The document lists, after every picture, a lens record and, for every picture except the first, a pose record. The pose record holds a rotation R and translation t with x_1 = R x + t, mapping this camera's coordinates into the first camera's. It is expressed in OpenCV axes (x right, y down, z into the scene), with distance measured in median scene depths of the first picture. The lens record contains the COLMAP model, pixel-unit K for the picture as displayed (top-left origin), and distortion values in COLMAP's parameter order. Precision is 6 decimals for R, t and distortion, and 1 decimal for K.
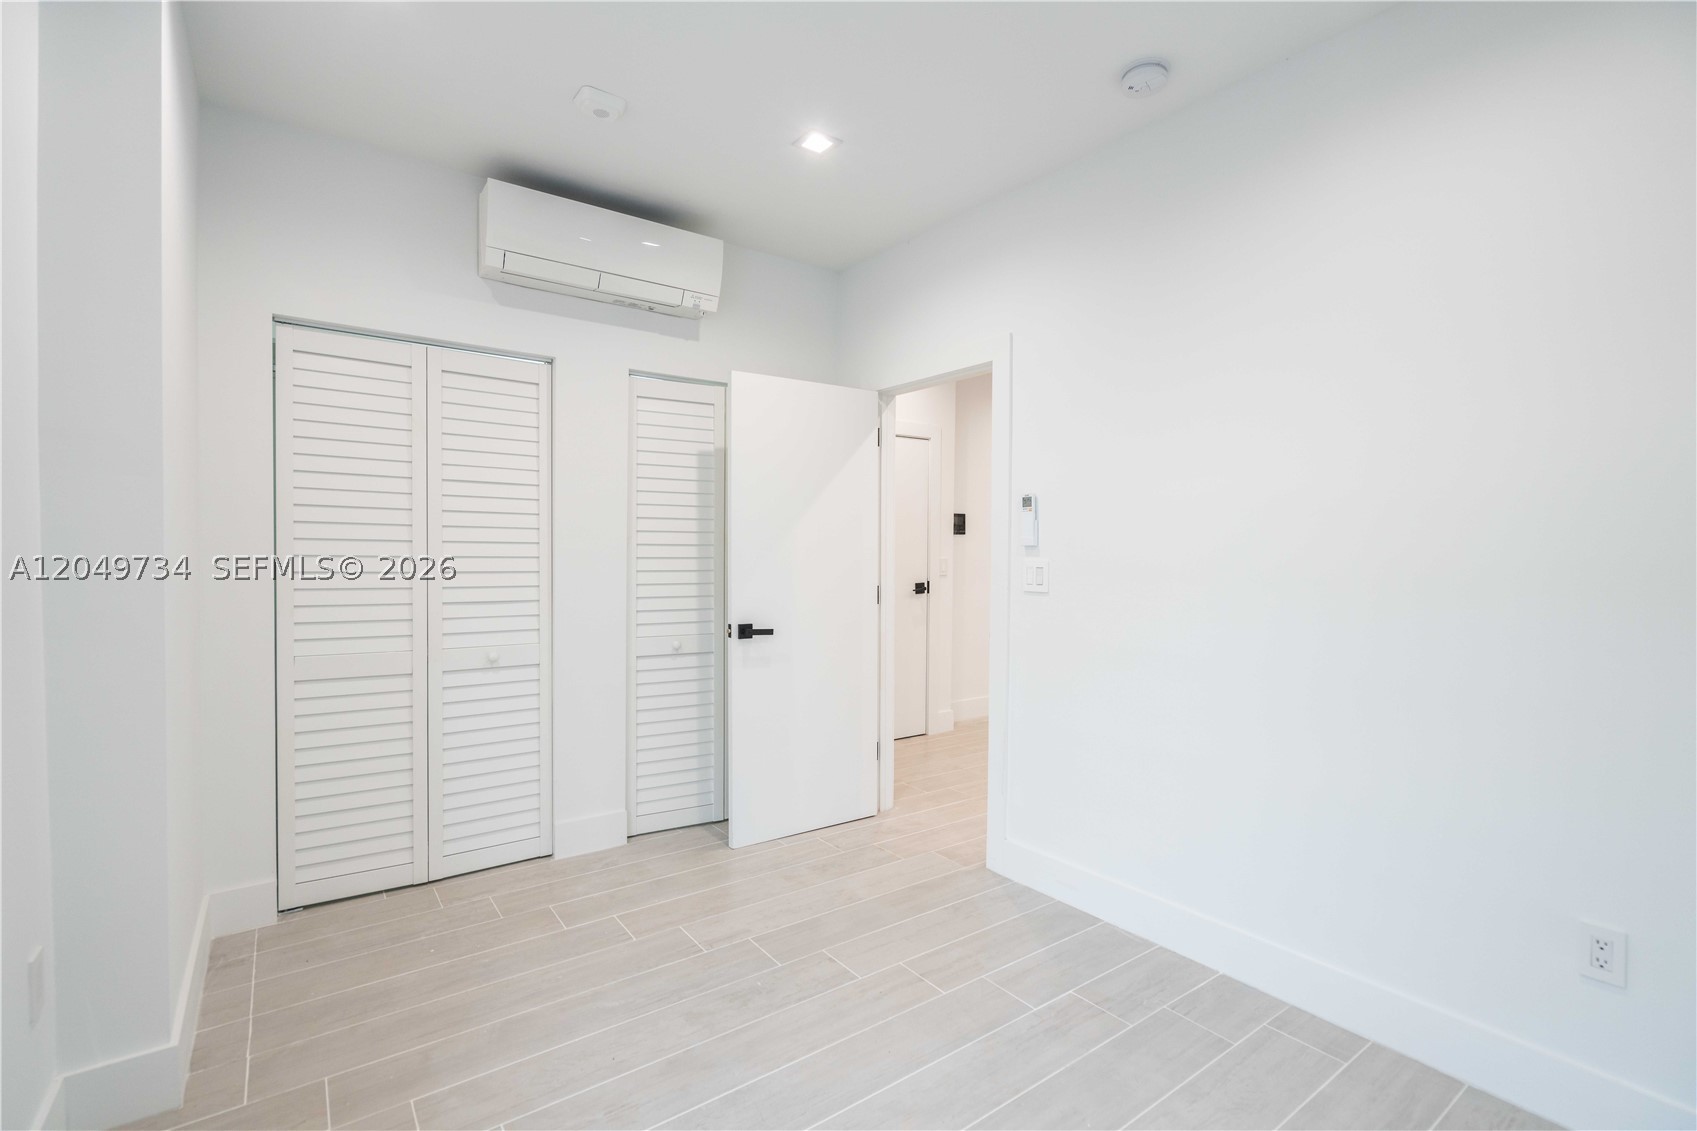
lens RADIAL K [[782.8, 0, 847.7], [0, 782.8, 561.6], [0, 0, 1]] dist [-0.001572, -0.000285]
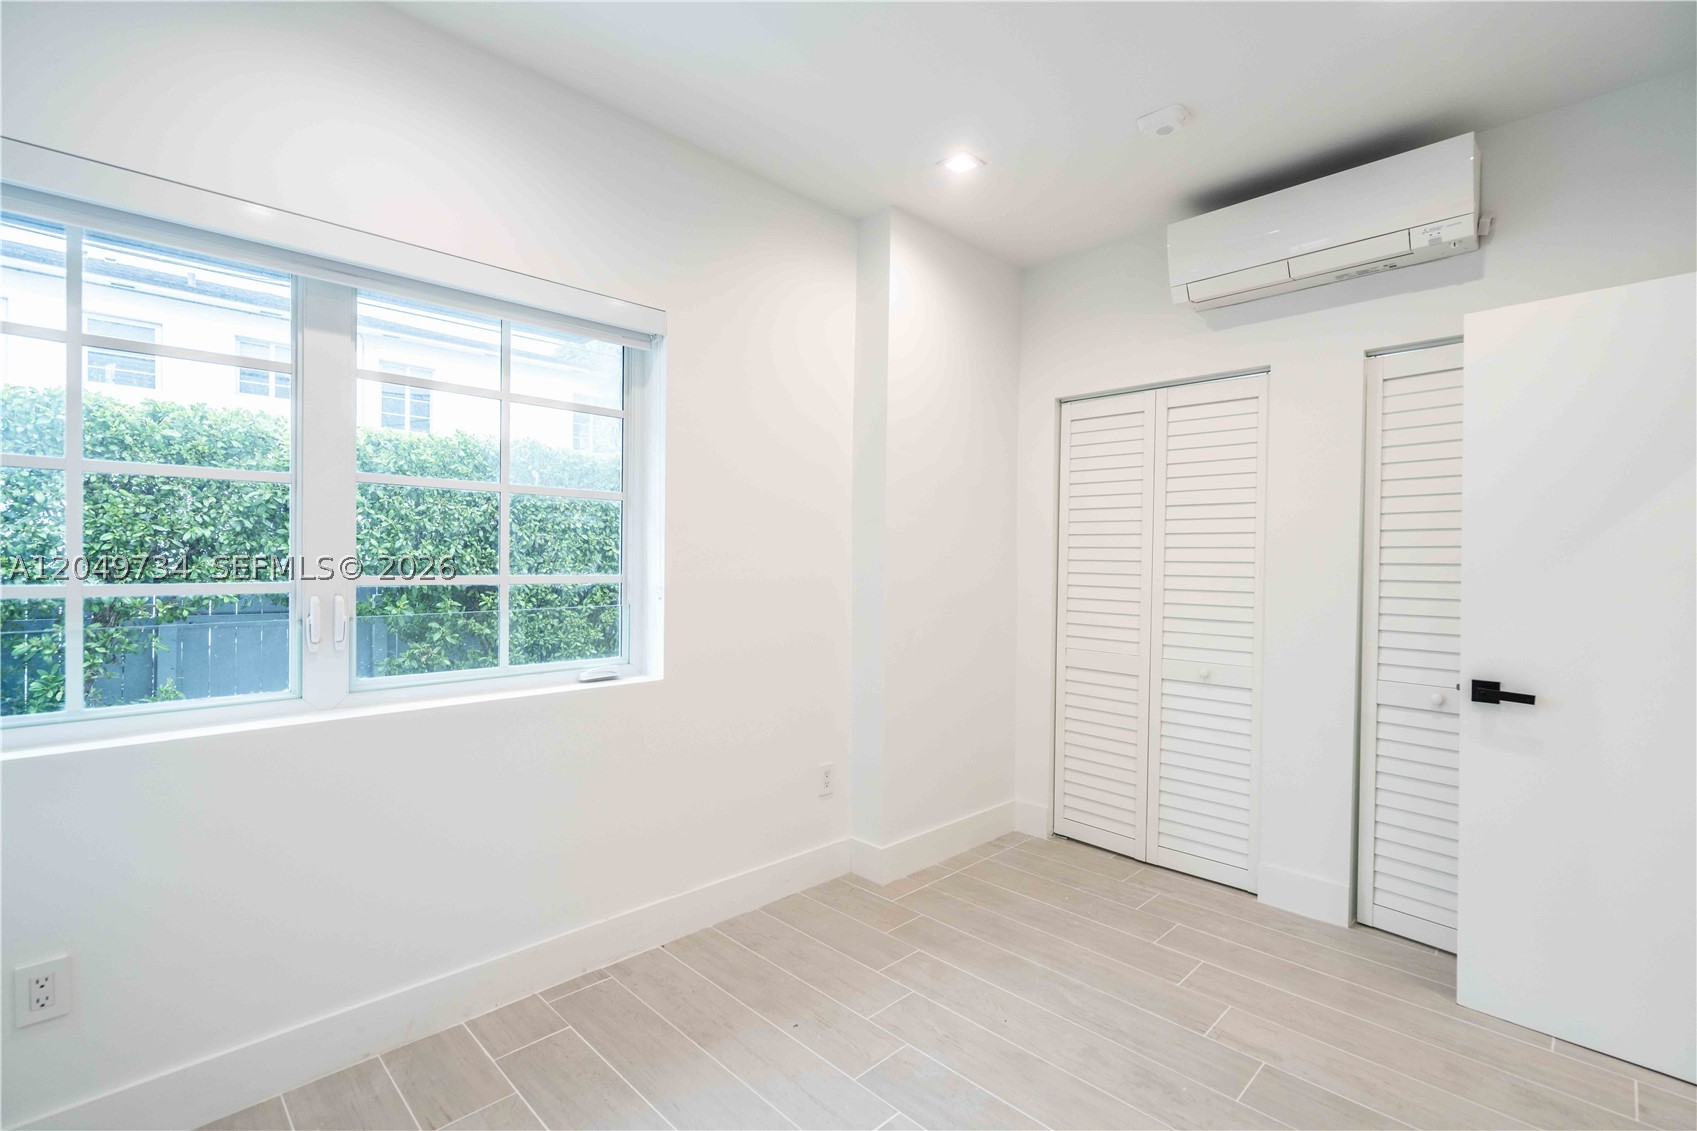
lens RADIAL K [[775.0, 0, 848.5], [0, 775.0, 565.5], [0, 0, 1]] dist [0.000685, 0.000121]
pose [[0.134658, -0.002827, -0.990888, 0.516042], [-0.025275, 0.999661, -0.006287, -0.002086], [0.990570, 0.025892, 0.134541, 0.409337]]
